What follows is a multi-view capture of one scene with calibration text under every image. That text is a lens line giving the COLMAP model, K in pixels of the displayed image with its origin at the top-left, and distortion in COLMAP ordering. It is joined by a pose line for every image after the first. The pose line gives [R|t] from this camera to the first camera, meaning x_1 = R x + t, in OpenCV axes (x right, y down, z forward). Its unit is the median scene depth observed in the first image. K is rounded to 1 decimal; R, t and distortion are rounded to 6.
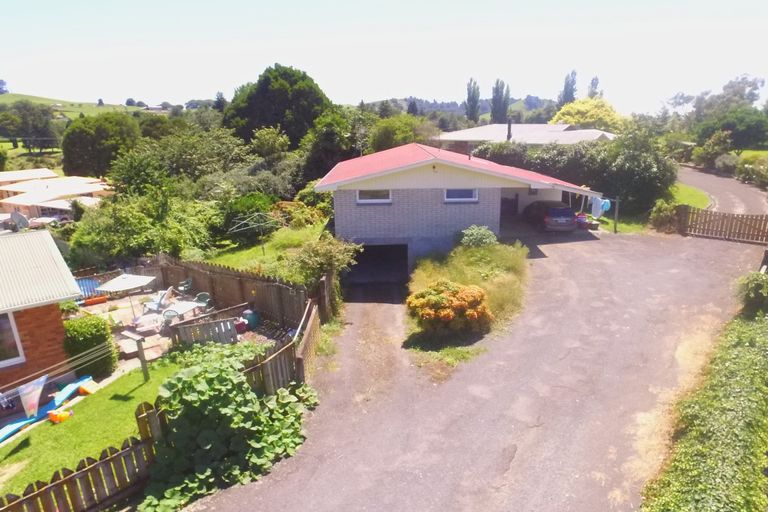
lens RADIAL K [[463.6, 0, 403.7], [0, 463.6, 256.0], [0, 0, 1]] dist [-0.092771, 0.055444]
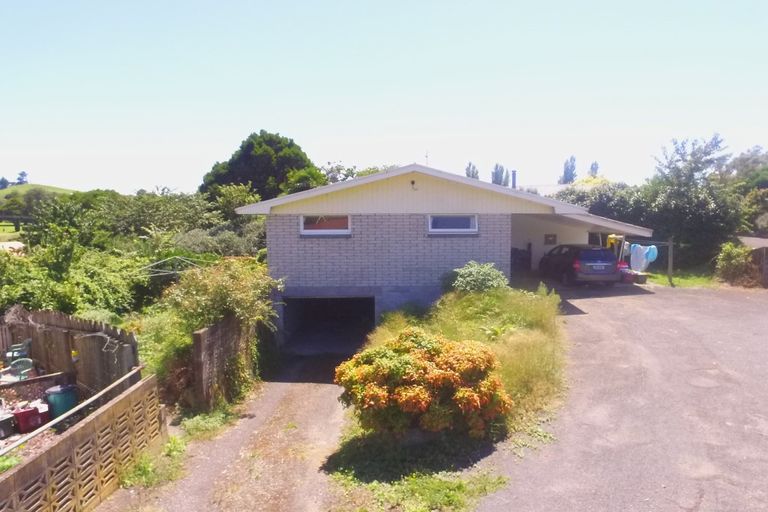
lens RADIAL K [[463.6, 0, 403.7], [0, 463.6, 256.0], [0, 0, 1]] dist [-0.092771, 0.055444]
pose [[0.999962, 0.007862, -0.003818, 0.059121], [-0.008464, 0.979997, -0.198833, 0.055714], [0.002178, 0.198858, 0.980026, 0.369281]]
